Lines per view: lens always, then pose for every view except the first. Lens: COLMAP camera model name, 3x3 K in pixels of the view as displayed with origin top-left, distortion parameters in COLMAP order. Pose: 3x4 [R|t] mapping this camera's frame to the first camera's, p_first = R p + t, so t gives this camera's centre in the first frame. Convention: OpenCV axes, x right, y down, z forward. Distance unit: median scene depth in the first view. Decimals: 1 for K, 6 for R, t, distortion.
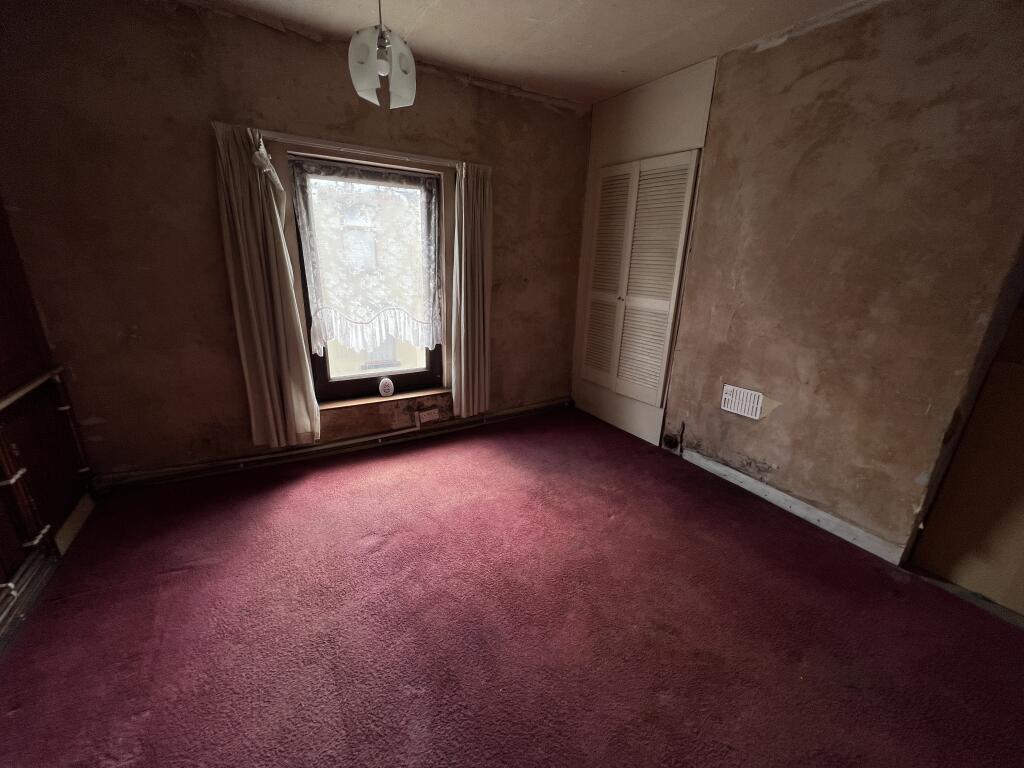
lens RADIAL K [[414.8, 0, 512.0], [0, 414.8, 384.0], [0, 0, 1]] dist [0.003874, 0.000426]
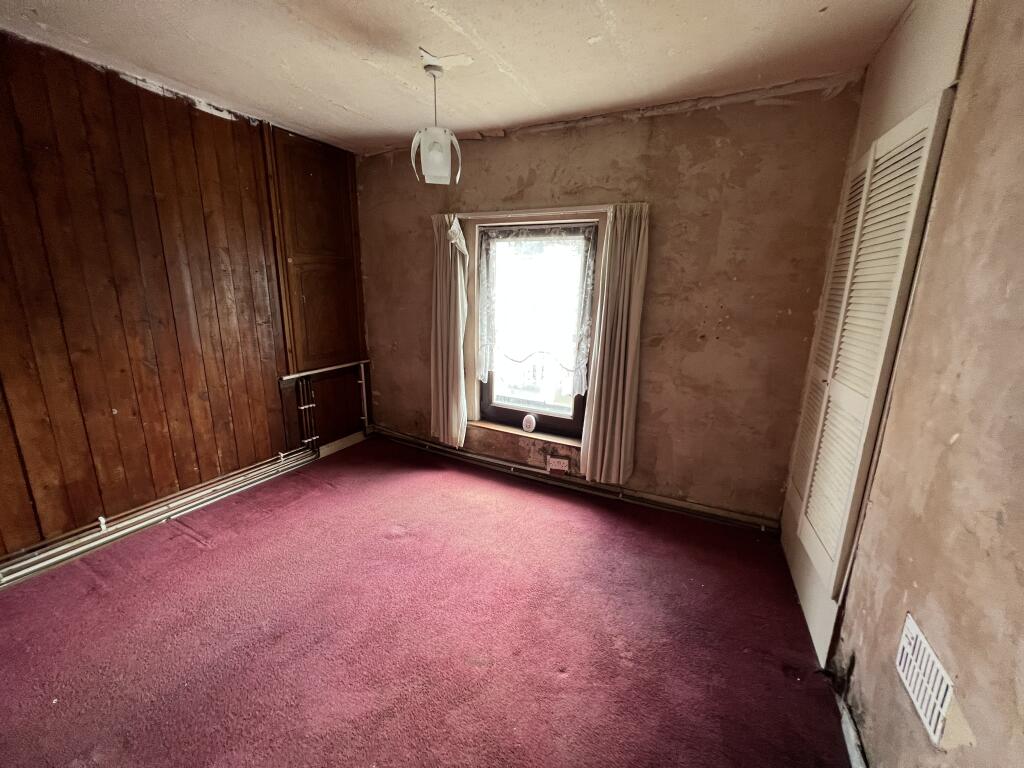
lens RADIAL K [[414.6, 0, 512.0], [0, 414.6, 384.0], [0, 0, 1]] dist [-0.000299, 0.000082]
pose [[0.531446, 0.177430, -0.828302, 0.565877], [-0.257795, 0.965313, 0.041375, -0.128667], [0.806912, 0.191543, 0.558753, 0.371123]]
